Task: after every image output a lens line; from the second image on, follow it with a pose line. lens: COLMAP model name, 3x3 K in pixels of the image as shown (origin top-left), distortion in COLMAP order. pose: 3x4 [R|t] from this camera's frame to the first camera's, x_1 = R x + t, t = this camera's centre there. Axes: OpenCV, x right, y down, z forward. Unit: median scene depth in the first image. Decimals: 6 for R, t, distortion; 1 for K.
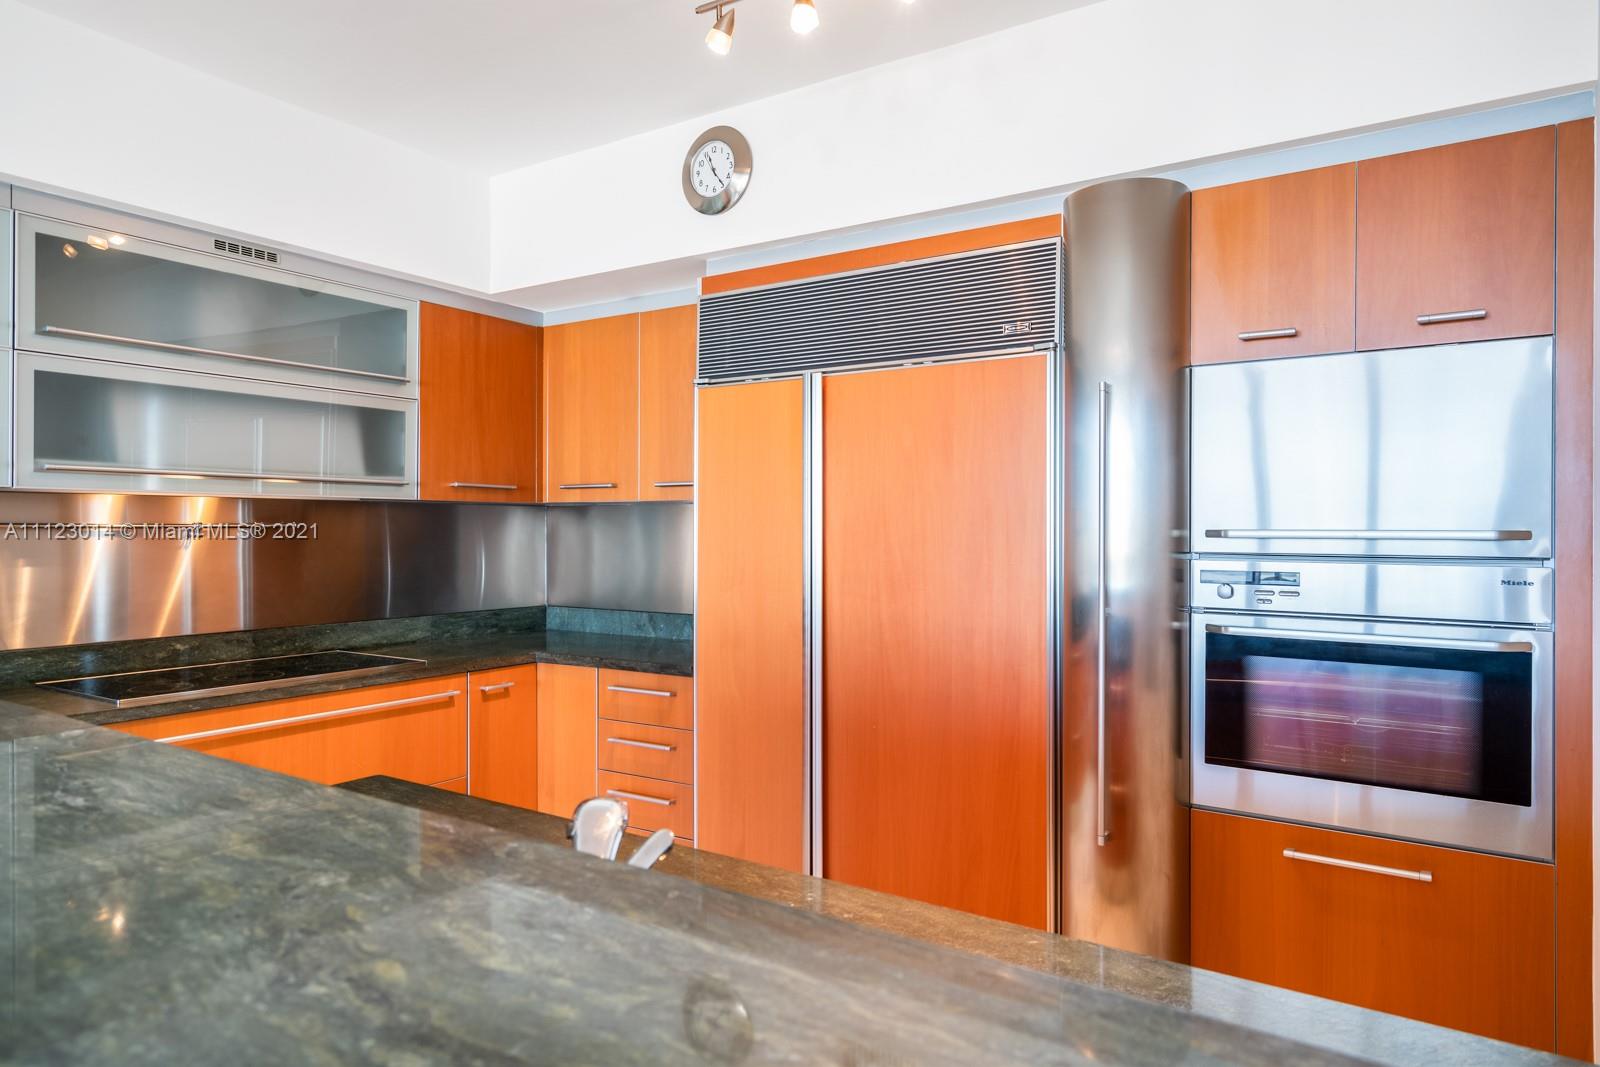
lens RADIAL K [[988.8, 0, 805.7], [0, 988.8, 531.4], [0, 0, 1]] dist [0.007913, 0.001985]
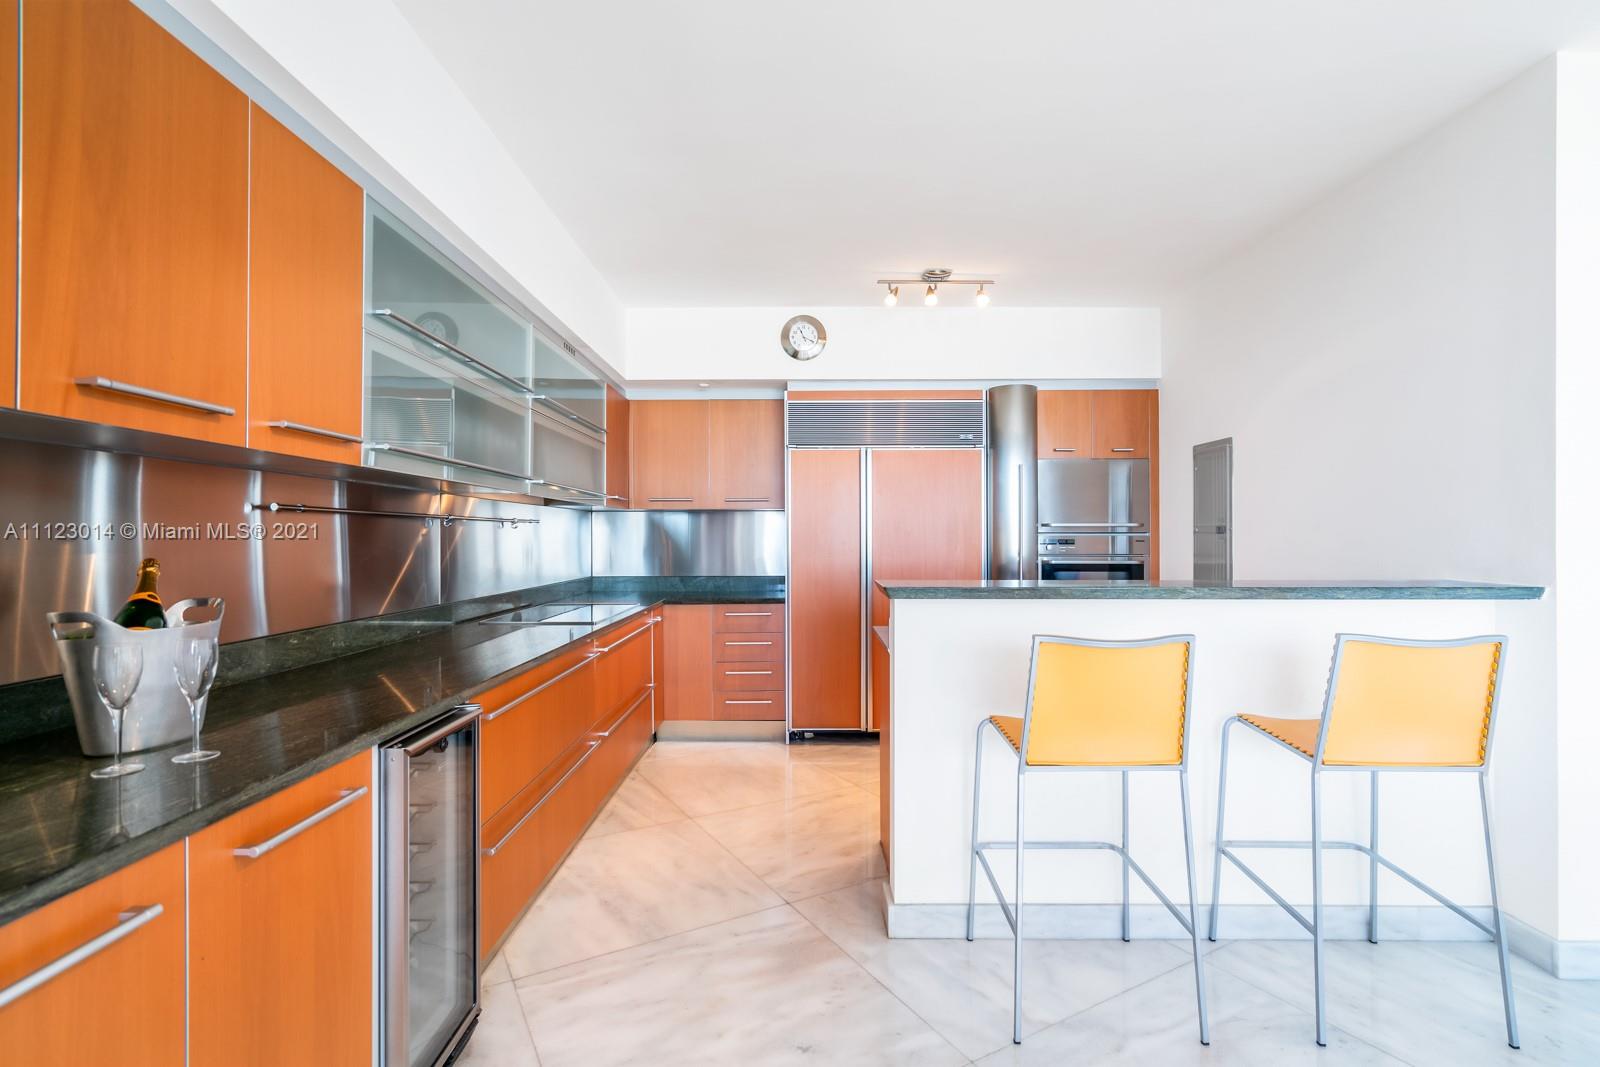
lens RADIAL K [[739.7, 0, 800.8], [0, 739.7, 537.5], [0, 0, 1]] dist [-0.000663, 0.002606]
pose [[0.838263, -0.005270, 0.545241, -0.896376], [0.006399, 0.999980, -0.000172, 0.024091], [-0.545229, 0.003633, 0.838279, -0.200883]]
